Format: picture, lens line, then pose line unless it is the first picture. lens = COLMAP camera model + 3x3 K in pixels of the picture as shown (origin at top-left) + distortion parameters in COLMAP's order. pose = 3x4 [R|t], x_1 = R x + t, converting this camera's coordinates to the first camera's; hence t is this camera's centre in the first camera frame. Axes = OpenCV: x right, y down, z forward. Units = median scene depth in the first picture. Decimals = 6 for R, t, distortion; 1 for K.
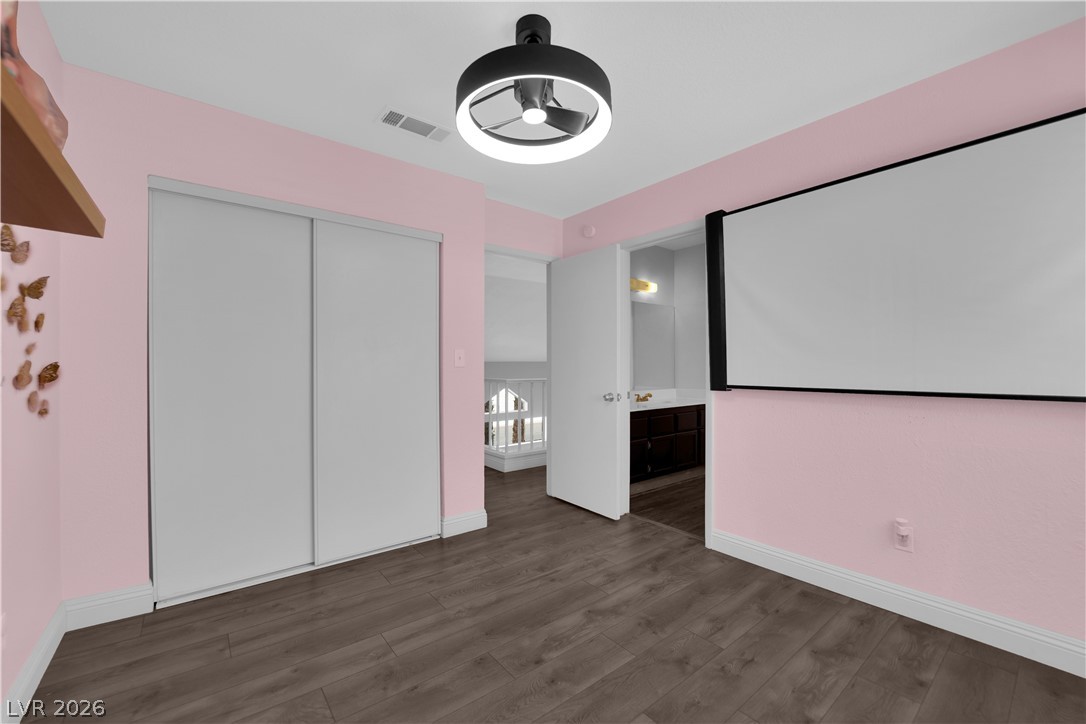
lens RADIAL K [[438.2, 0, 540.7], [0, 438.2, 361.6], [0, 0, 1]] dist [-0.000451, -0.000040]
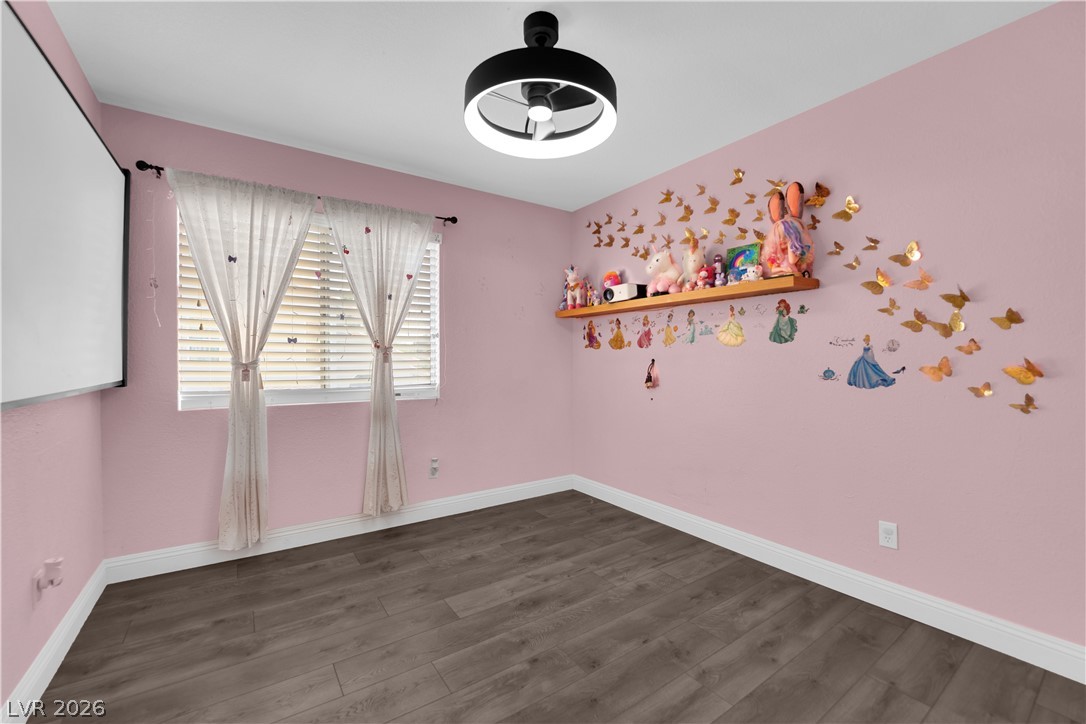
lens RADIAL K [[438.2, 0, 542.0], [0, 438.2, 359.0], [0, 0, 1]] dist [-0.000451, -0.000040]
pose [[-0.998098, -0.002473, 0.061603, -0.079694], [-0.002250, 0.999991, 0.003675, 0.005807], [-0.061611, 0.003529, -0.998094, 1.930629]]
